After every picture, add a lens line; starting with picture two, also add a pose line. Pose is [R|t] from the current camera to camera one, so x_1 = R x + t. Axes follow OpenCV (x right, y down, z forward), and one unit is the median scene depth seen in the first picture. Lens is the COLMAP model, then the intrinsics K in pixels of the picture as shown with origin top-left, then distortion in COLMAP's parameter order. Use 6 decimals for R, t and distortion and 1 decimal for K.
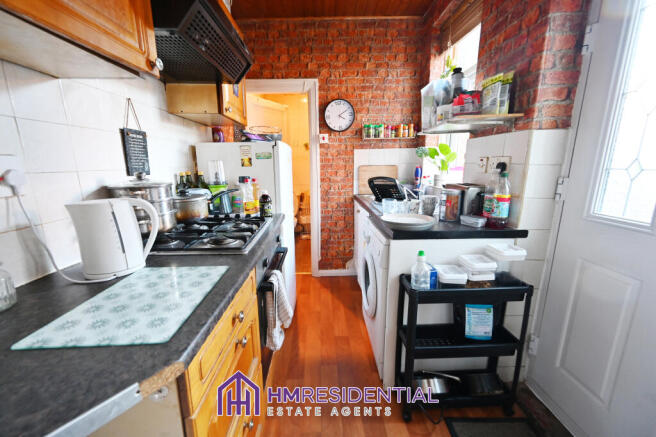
lens RADIAL K [[259.3, 0, 326.7], [0, 259.3, 216.7], [0, 0, 1]] dist [0.000045, -0.000004]
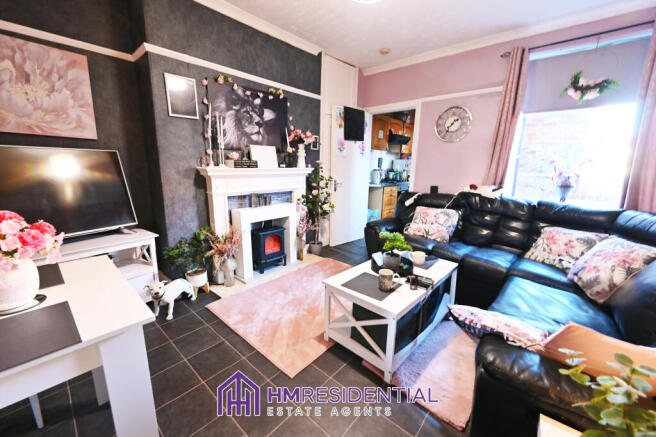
lens RADIAL K [[259.3, 0, 327.3], [0, 259.3, 218.0], [0, 0, 1]] dist [0.000045, -0.000004]
pose [[0.731354, 0.149348, -0.665445, 1.567644], [-0.156911, 0.986400, 0.048929, 0.562952], [0.663702, 0.068631, 0.744842, -2.620713]]
